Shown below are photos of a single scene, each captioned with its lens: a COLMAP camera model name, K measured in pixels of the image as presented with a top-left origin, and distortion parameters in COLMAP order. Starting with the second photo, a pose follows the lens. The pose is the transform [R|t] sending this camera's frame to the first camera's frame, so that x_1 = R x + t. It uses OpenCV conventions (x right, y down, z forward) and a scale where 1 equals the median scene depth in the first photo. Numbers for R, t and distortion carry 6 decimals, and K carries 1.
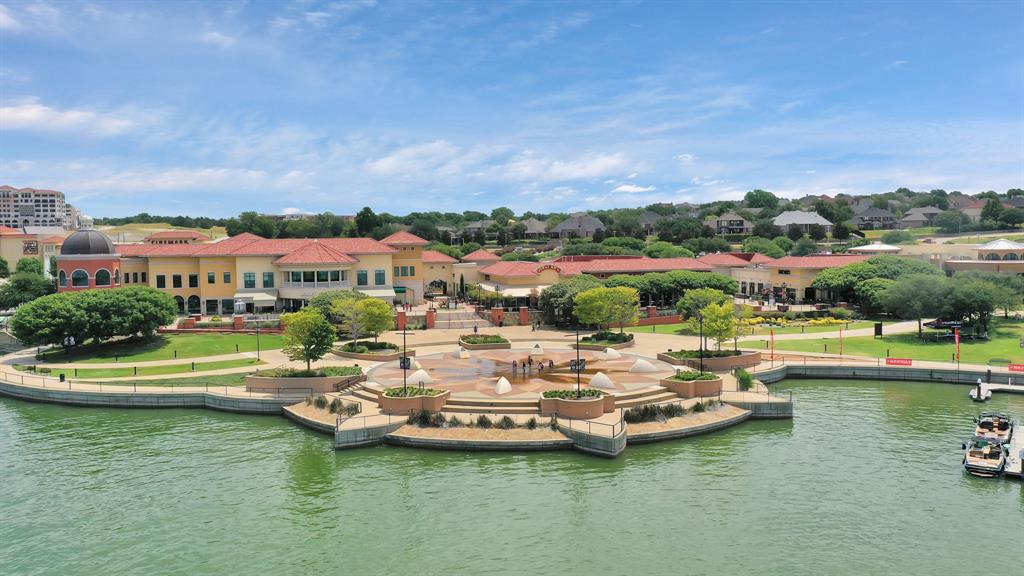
lens RADIAL K [[825.8, 0, 513.2], [0, 825.8, 284.4], [0, 0, 1]] dist [0.011605, -0.019137]
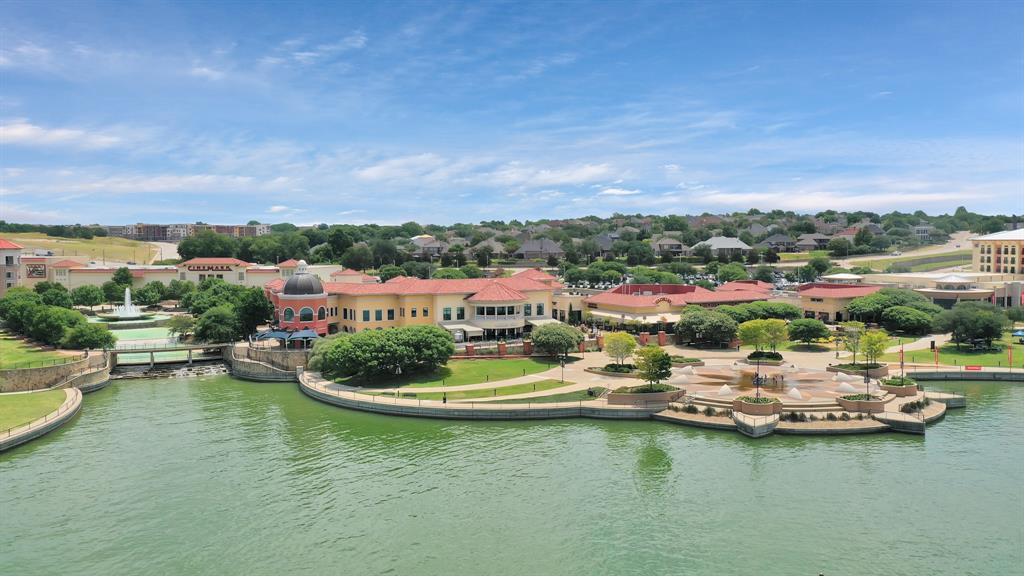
lens RADIAL K [[825.8, 0, 520.6], [0, 825.8, 291.4], [0, 0, 1]] dist [0.011605, -0.019137]
pose [[0.972307, -0.008689, 0.233546, -0.535508], [0.007278, 0.999950, 0.006904, -0.049215], [-0.233594, -0.005013, 0.972321, -0.222285]]
